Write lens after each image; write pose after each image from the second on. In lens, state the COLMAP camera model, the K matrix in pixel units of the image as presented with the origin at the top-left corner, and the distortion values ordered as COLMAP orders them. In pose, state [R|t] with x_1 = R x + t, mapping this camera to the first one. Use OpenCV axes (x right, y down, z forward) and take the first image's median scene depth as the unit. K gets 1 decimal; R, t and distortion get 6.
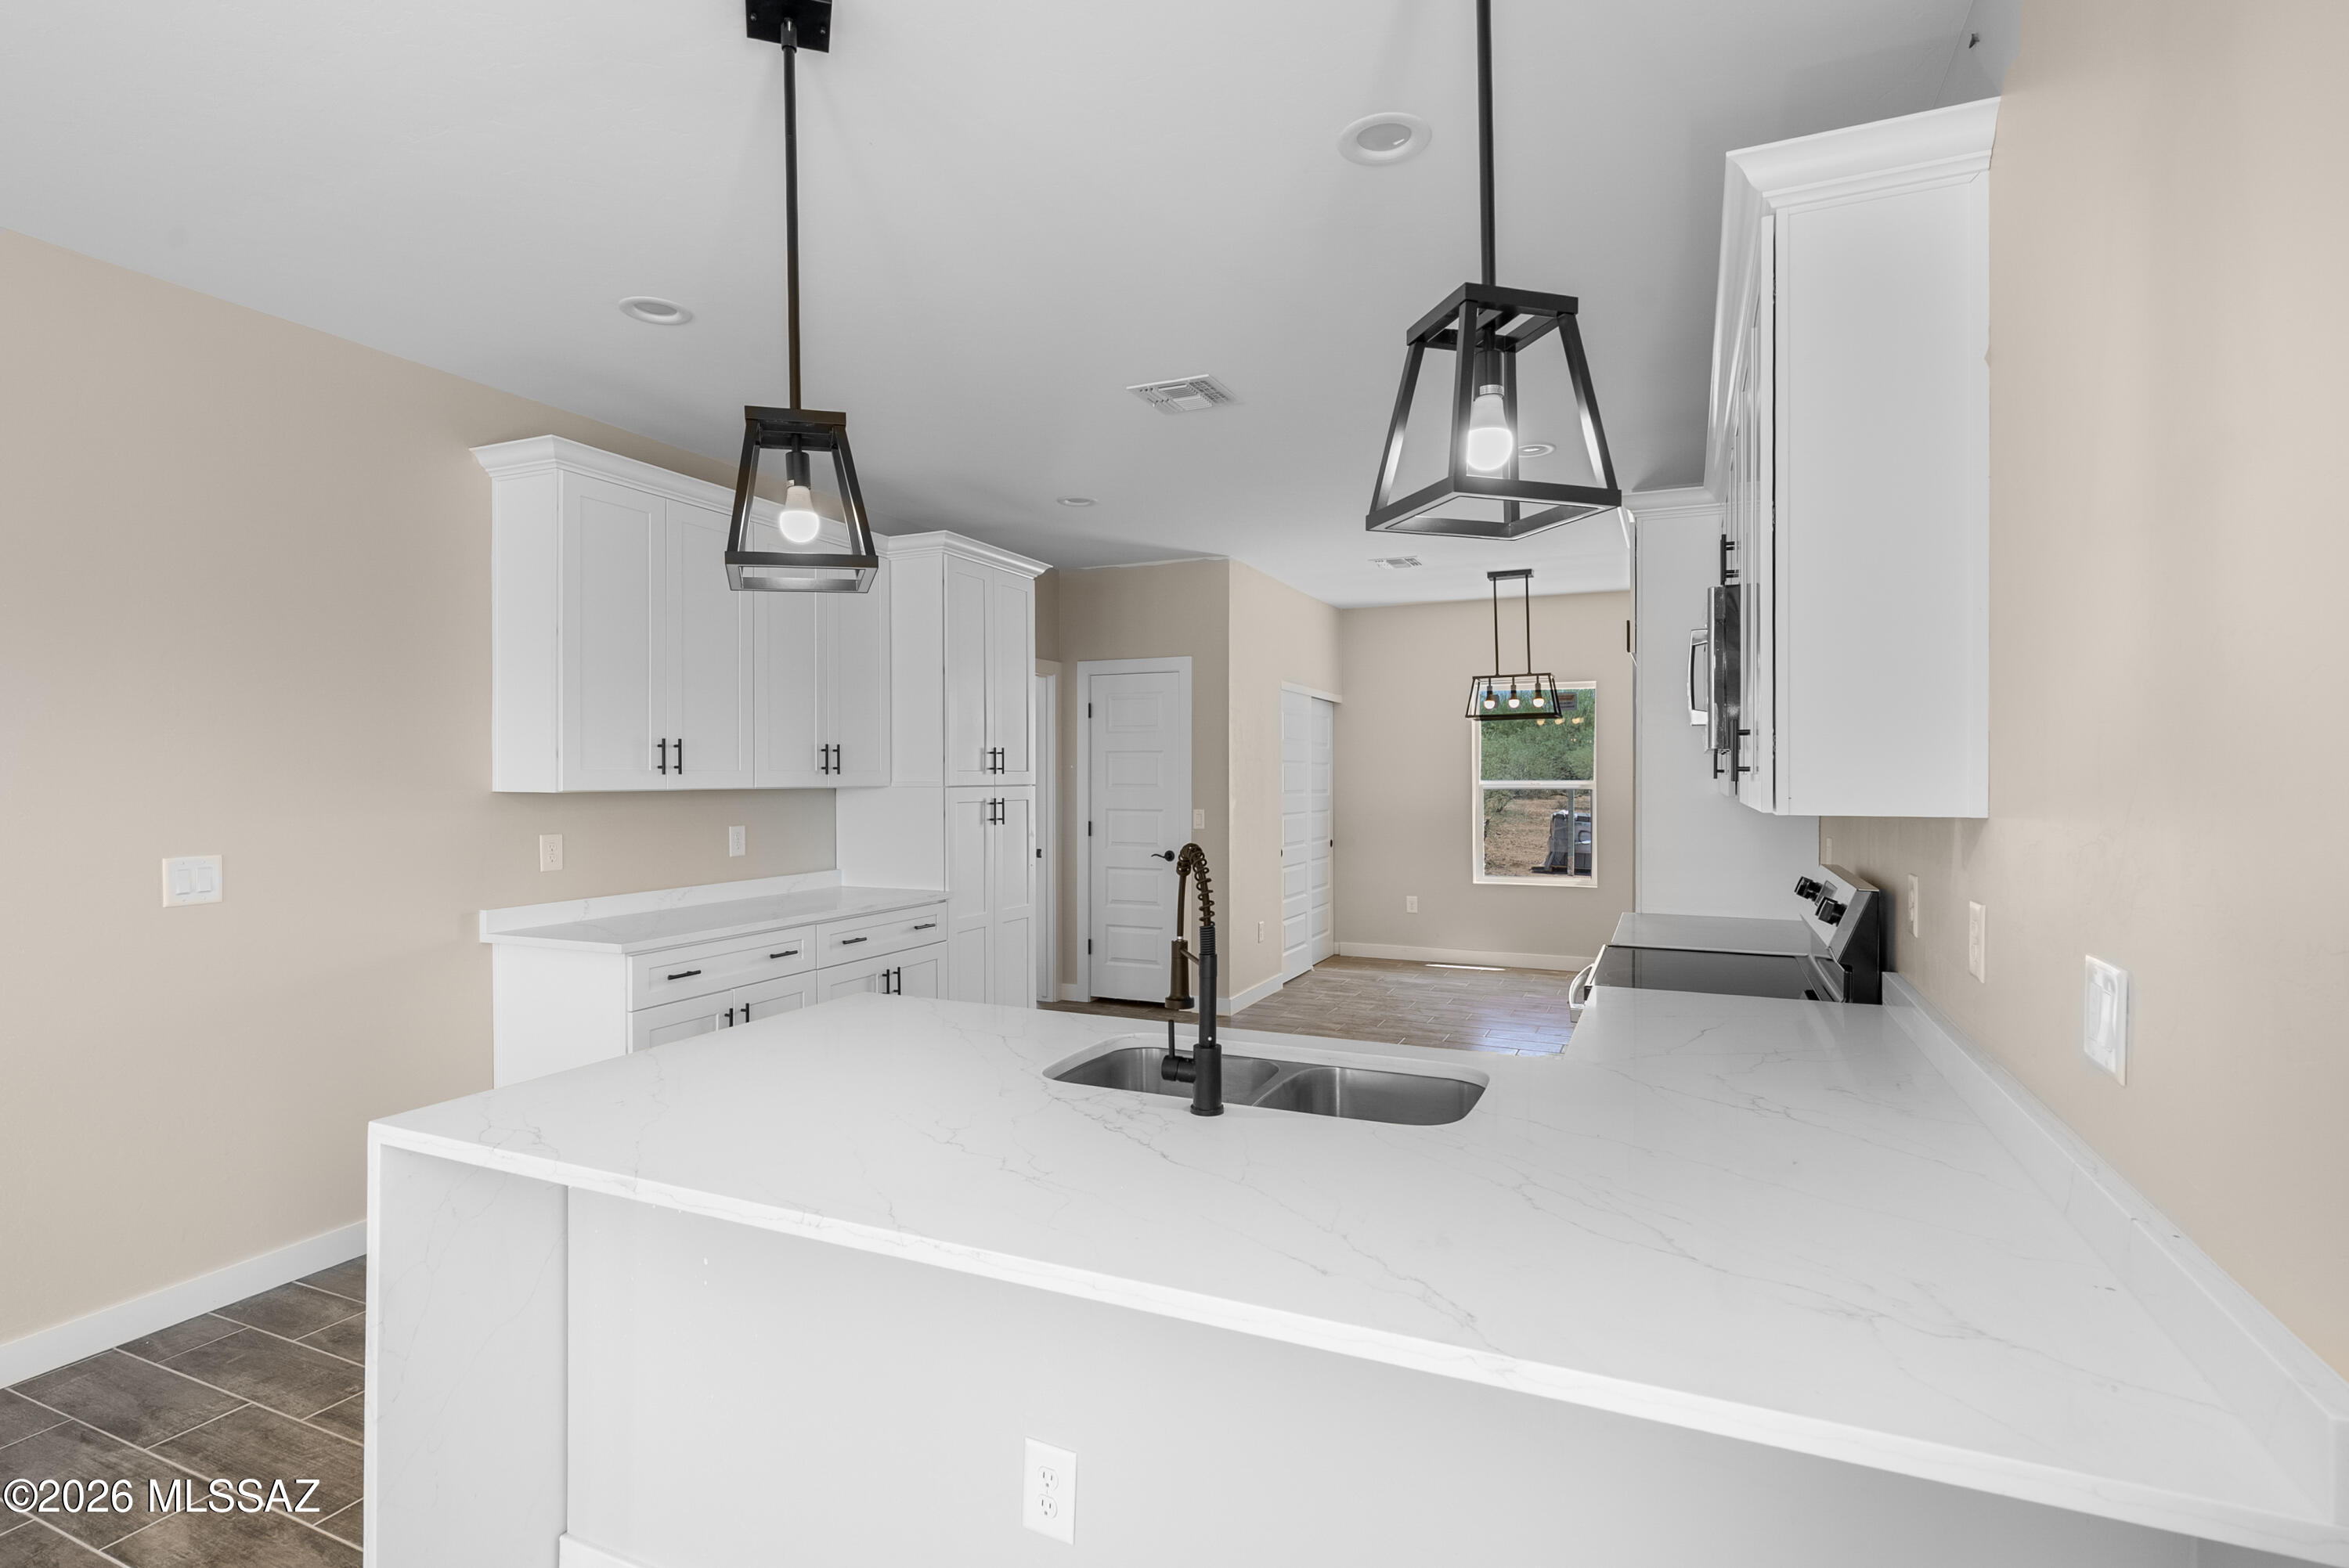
lens RADIAL K [[1117.2, 0, 1183.6], [0, 1117.2, 790.4], [0, 0, 1]] dist [0.000325, 0.000106]
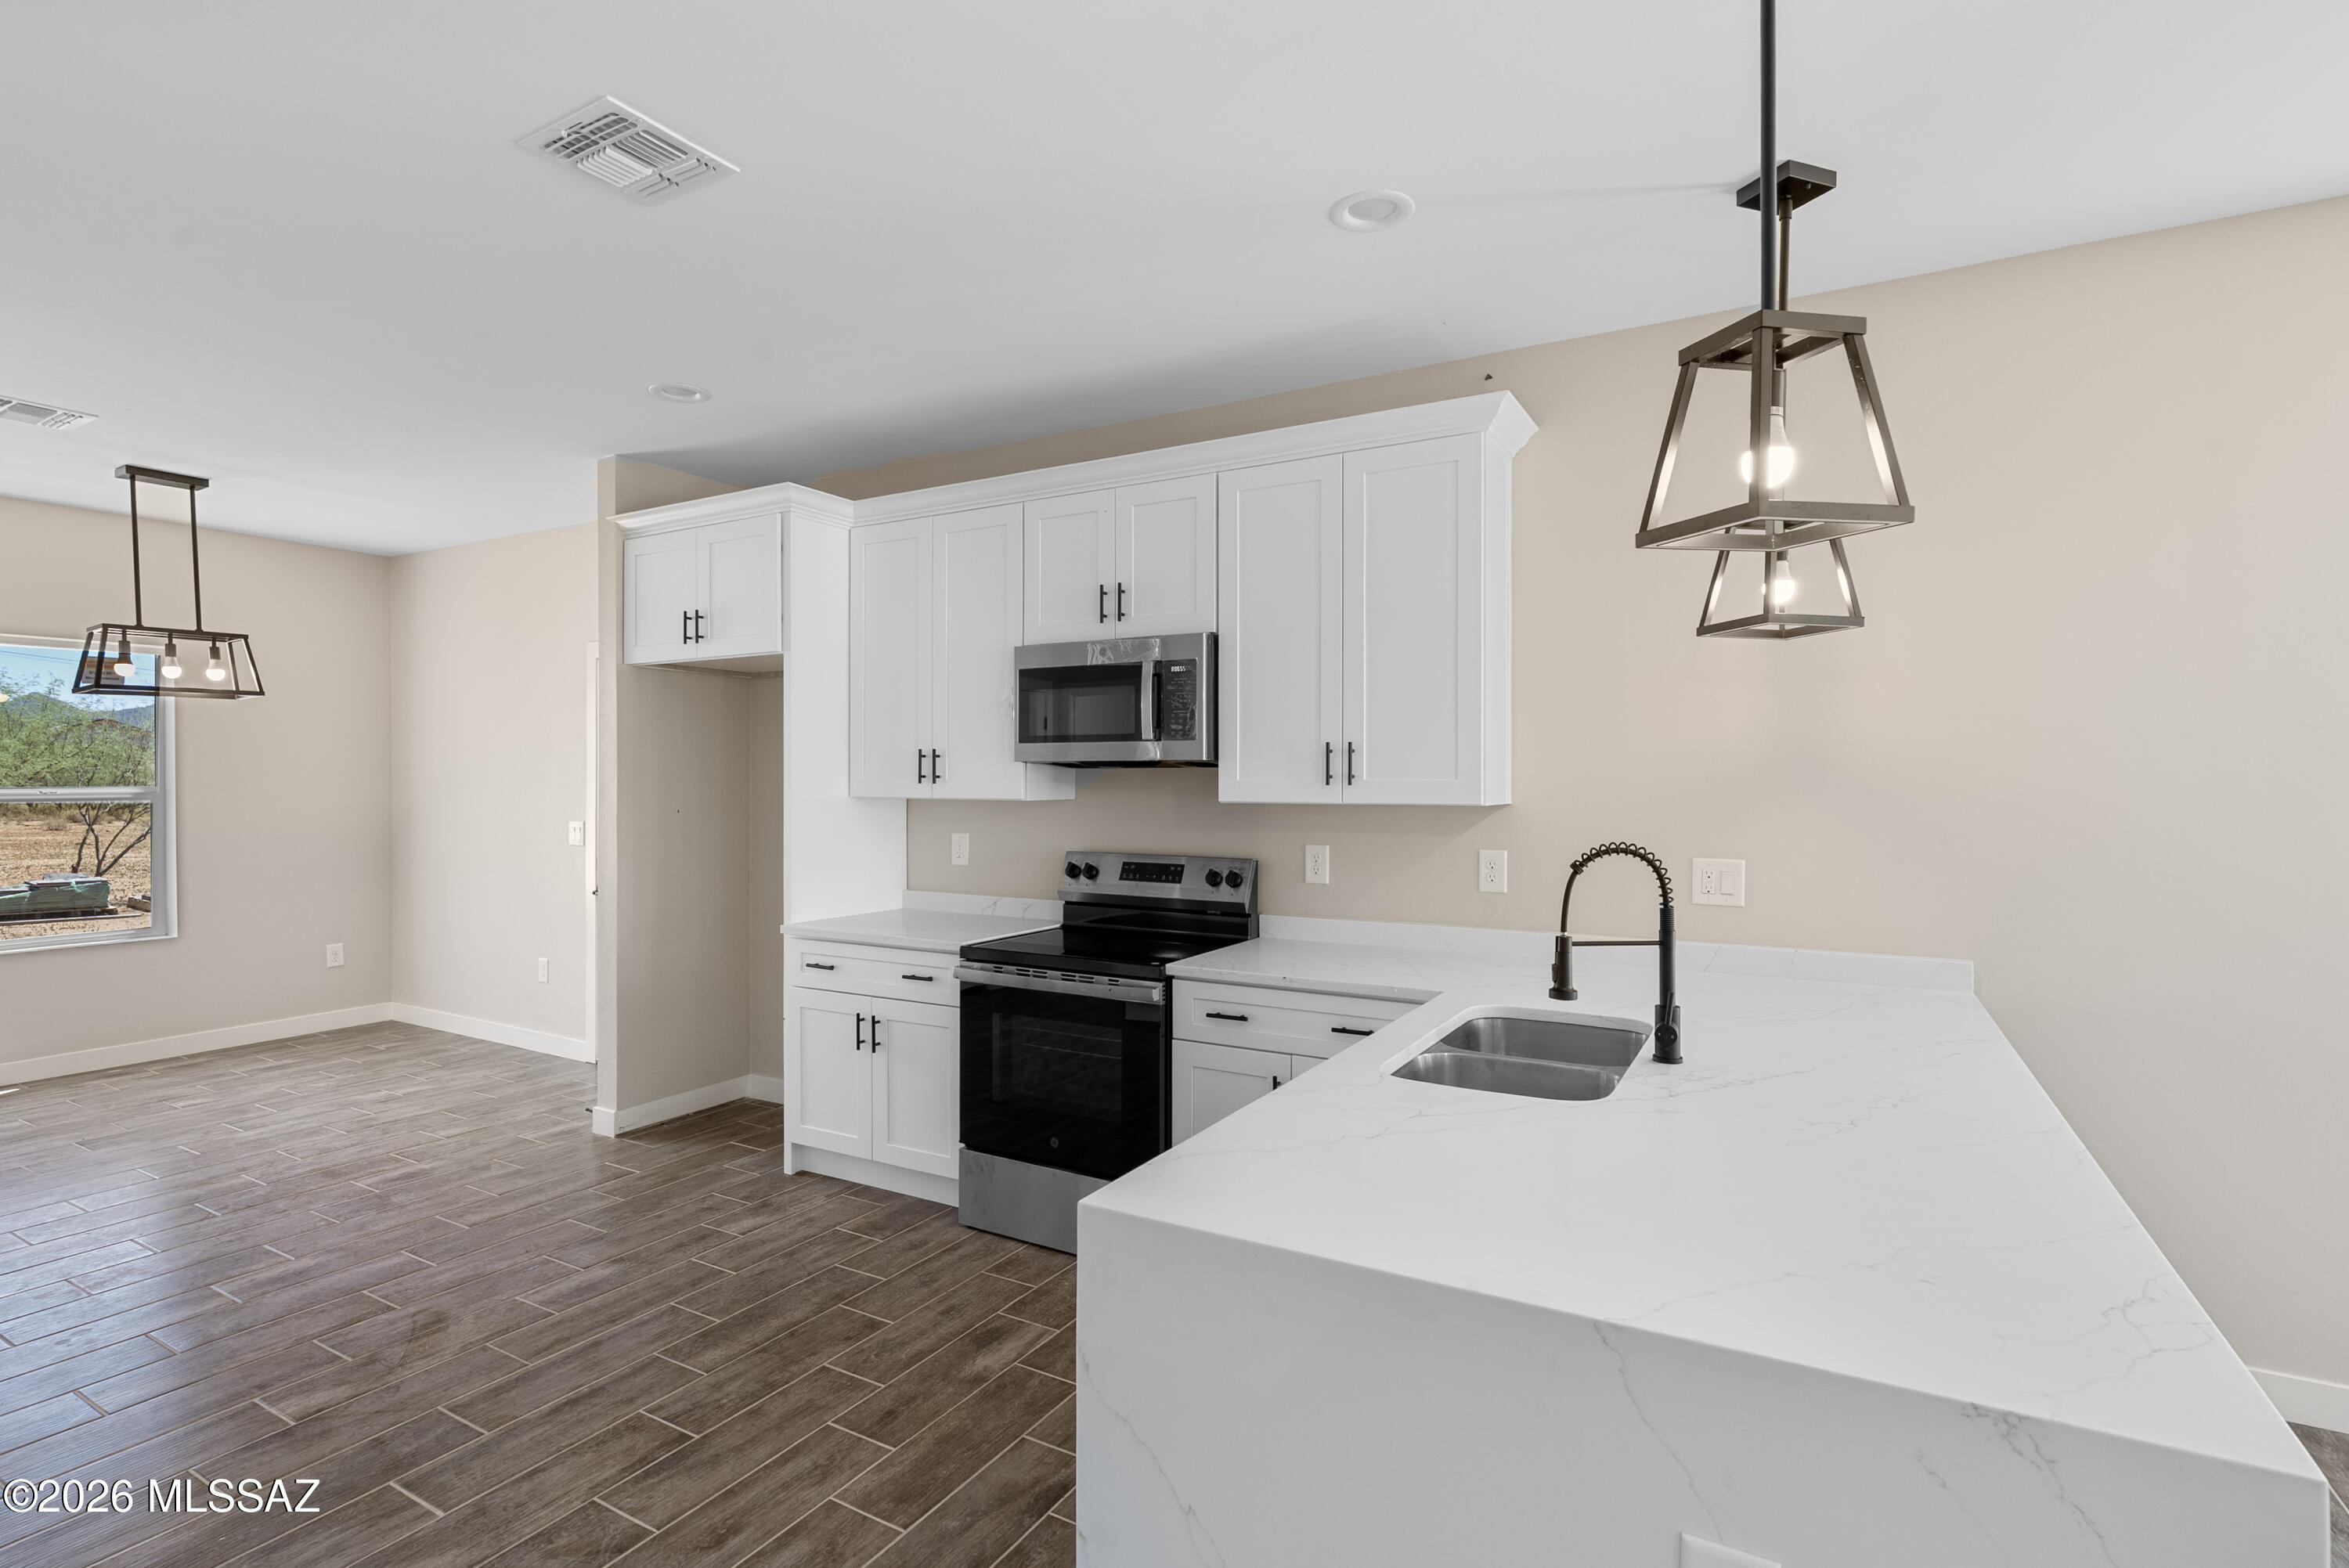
lens RADIAL K [[1117.2, 0, 1170.8], [0, 1117.2, 785.1], [0, 0, 1]] dist [0.000325, 0.000106]
pose [[0.098748, 0.000092, 0.995113, -0.315867], [0.007969, 0.999968, -0.000883, -0.005872], [-0.995081, 0.008018, 0.098744, 0.344499]]
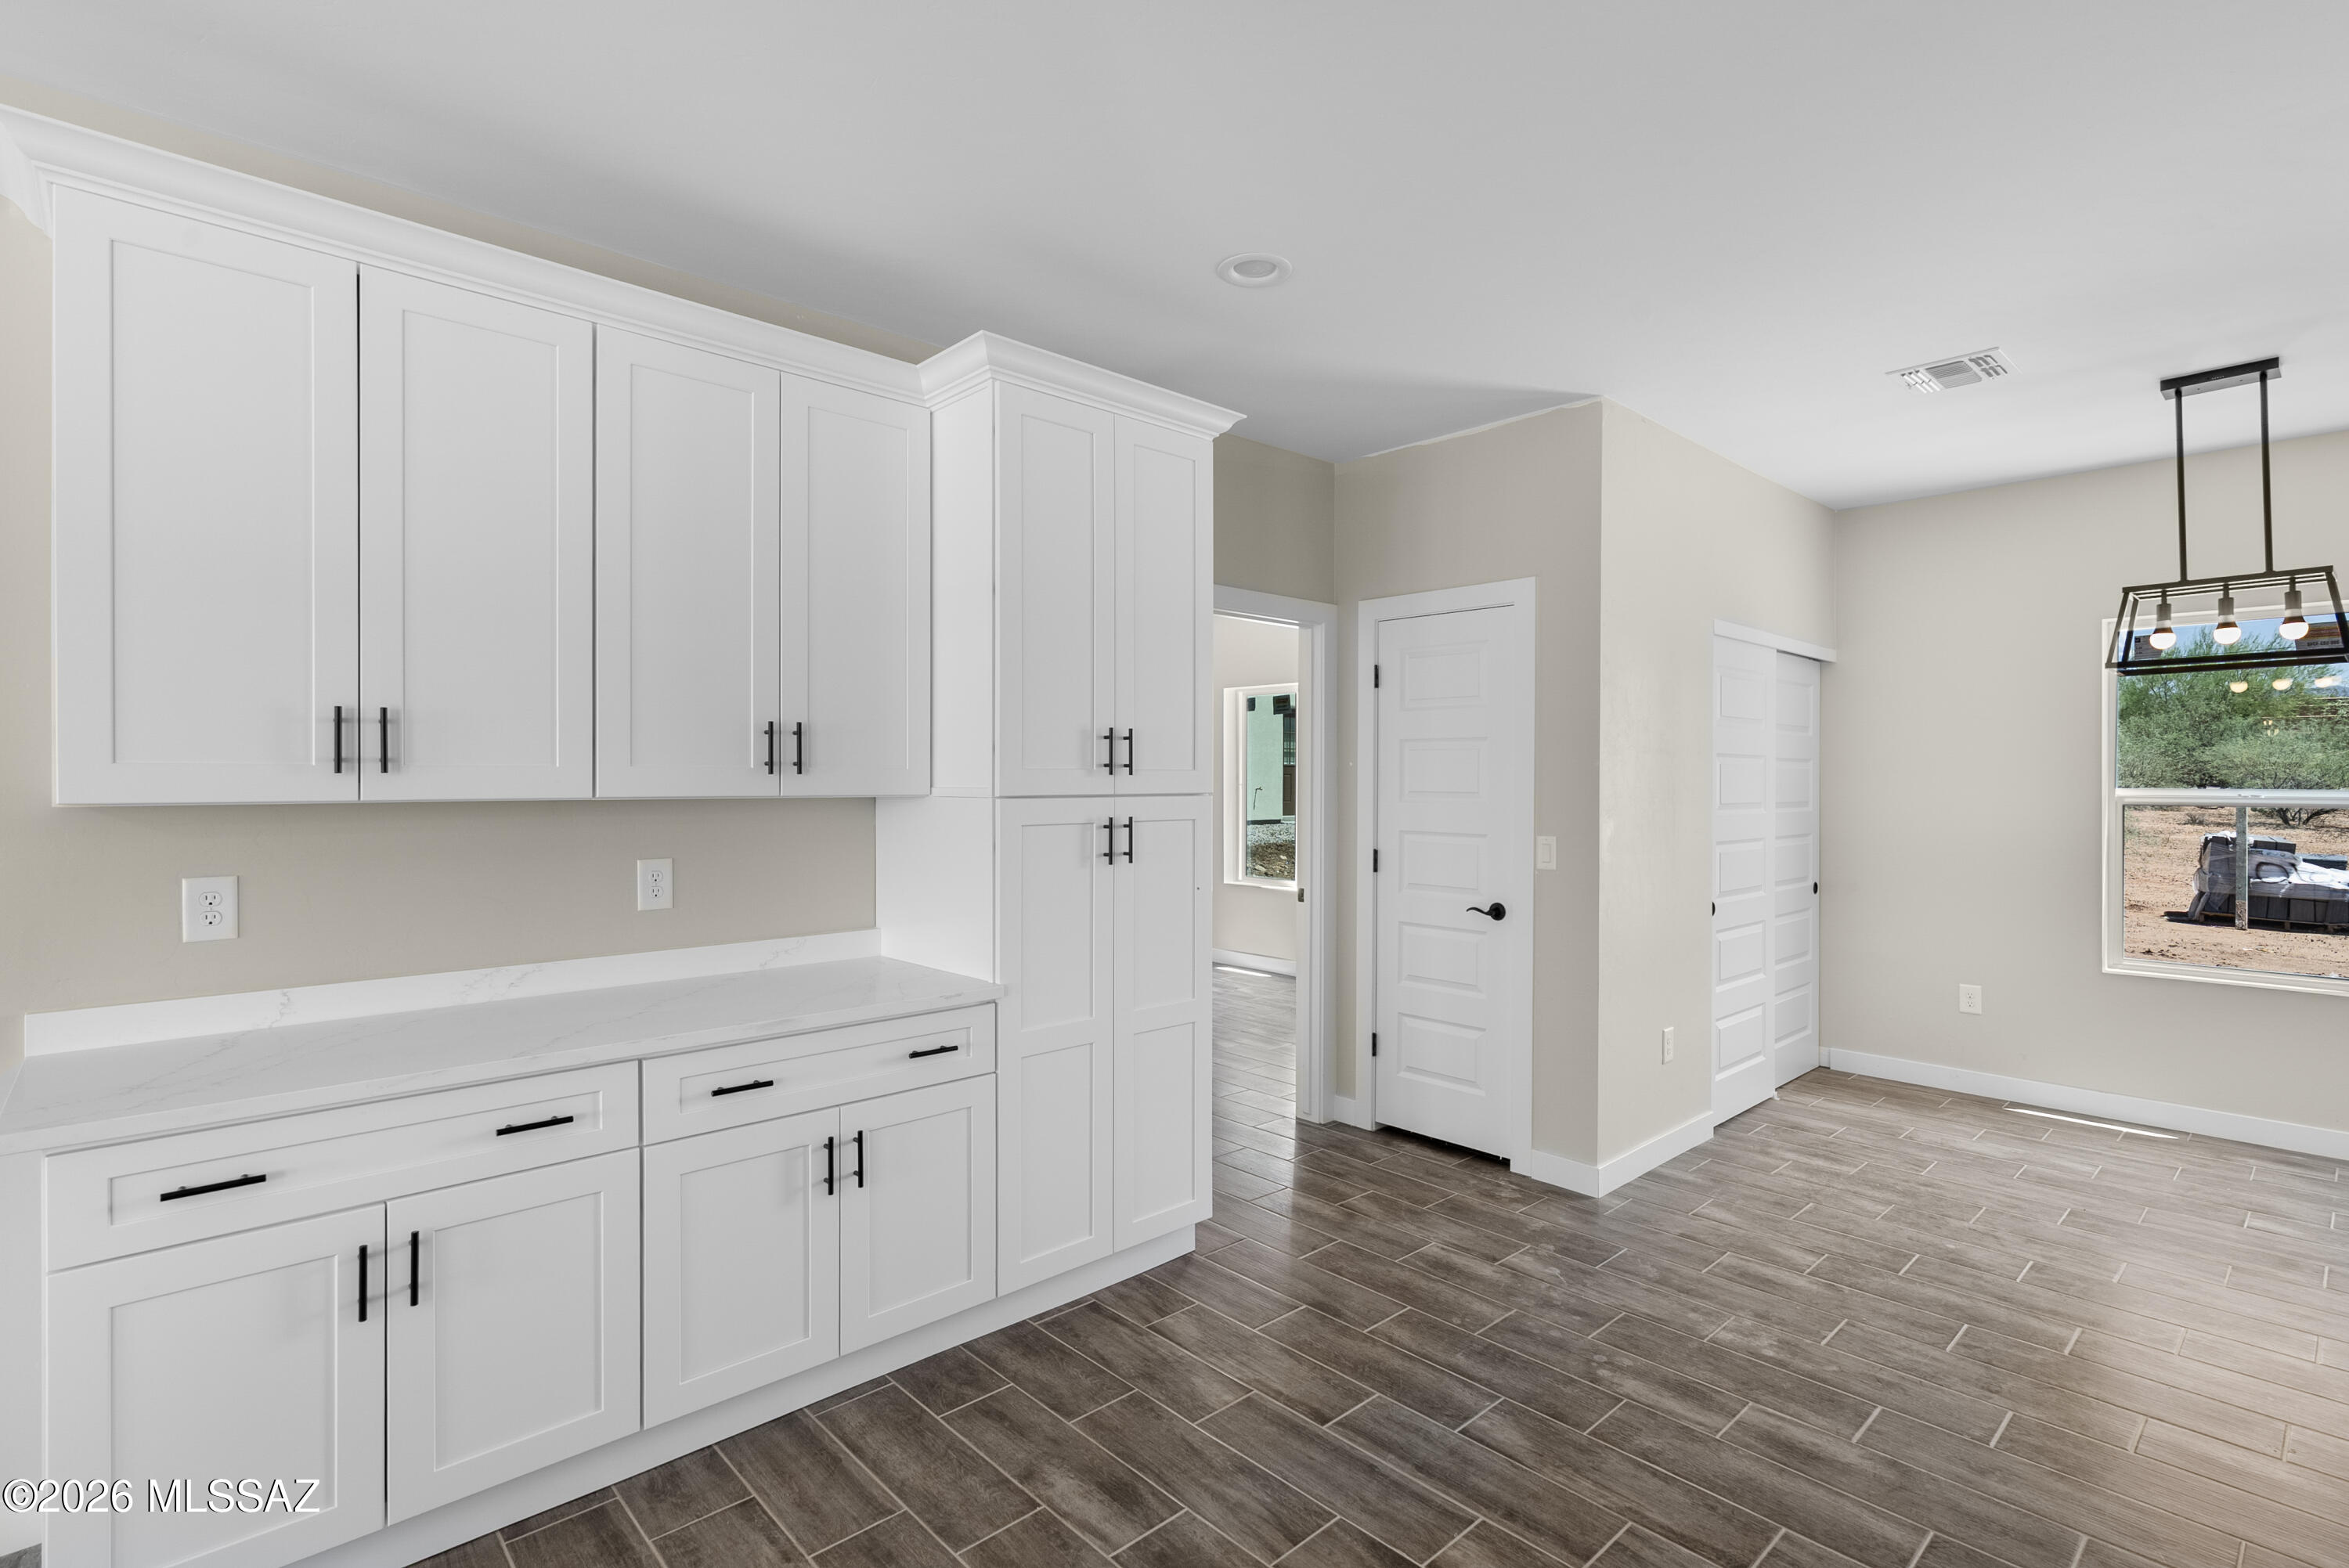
lens RADIAL K [[1117.2, 0, 1174.3], [0, 1117.2, 781.6], [0, 0, 1]] dist [0.000325, 0.000106]
pose [[0.918908, 0.007247, -0.394405, 0.062864], [-0.010034, 0.999937, -0.005005, -0.006554], [0.394344, 0.008557, 0.918923, 0.364893]]
